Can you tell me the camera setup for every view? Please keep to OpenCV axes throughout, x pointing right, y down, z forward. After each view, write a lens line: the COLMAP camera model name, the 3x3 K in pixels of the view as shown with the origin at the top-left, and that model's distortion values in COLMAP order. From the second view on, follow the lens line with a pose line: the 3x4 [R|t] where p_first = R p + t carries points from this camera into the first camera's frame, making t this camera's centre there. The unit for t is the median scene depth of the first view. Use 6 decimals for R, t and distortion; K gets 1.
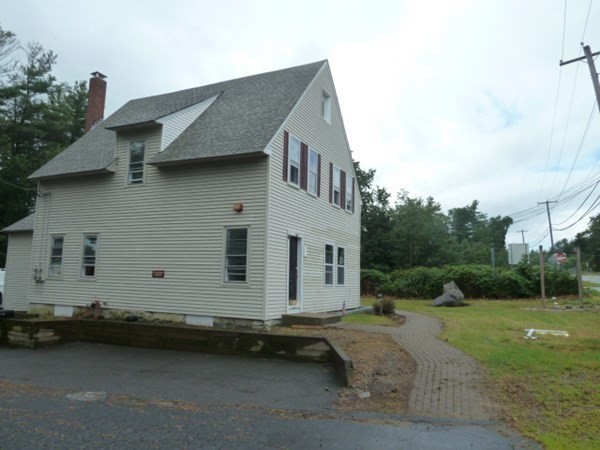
lens RADIAL K [[451.1, 0, 300.0], [0, 451.1, 225.0], [0, 0, 1]] dist [-0.026775, -0.003755]
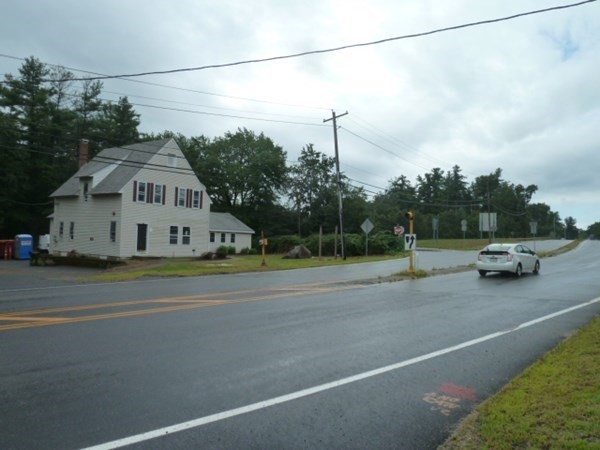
lens RADIAL K [[451.1, 0, 300.0], [0, 451.1, 225.0], [0, 0, 1]] dist [-0.026775, -0.003755]
pose [[0.983114, 0.002513, -0.182977, 1.215273], [0.012835, 0.996496, 0.082647, -0.151081], [0.182543, -0.083600, 0.979637, -1.157046]]
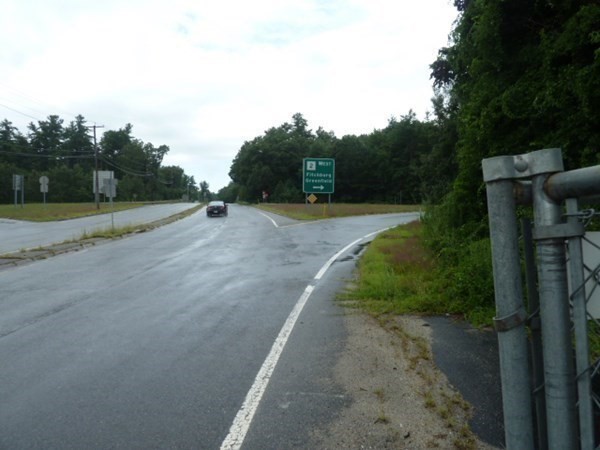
lens RADIAL K [[451.1, 0, 300.0], [0, 451.1, 225.0], [0, 0, 1]] dist [-0.026775, -0.003755]
pose [[0.844926, -0.021782, 0.534440, 1.786350], [-0.065843, 0.987336, 0.144335, -0.044943], [-0.530816, -0.157141, 0.832791, -0.086783]]
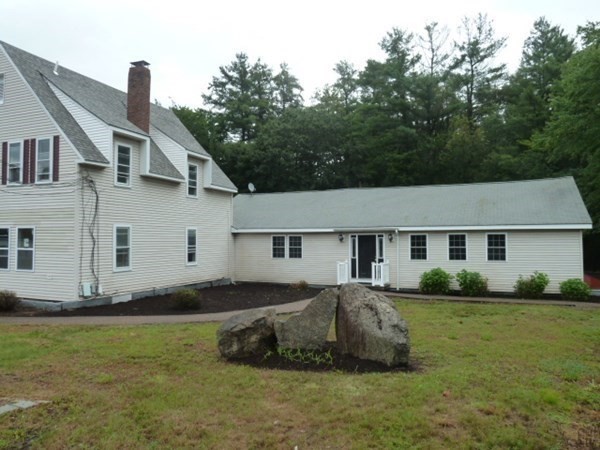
lens RADIAL K [[451.1, 0, 300.0], [0, 451.1, 225.0], [0, 0, 1]] dist [-0.026775, -0.003755]
pose [[0.060692, -0.056645, -0.996548, 1.236109], [0.127264, 0.990679, -0.048561, 0.192413], [0.990010, -0.123877, 0.067335, 1.821964]]
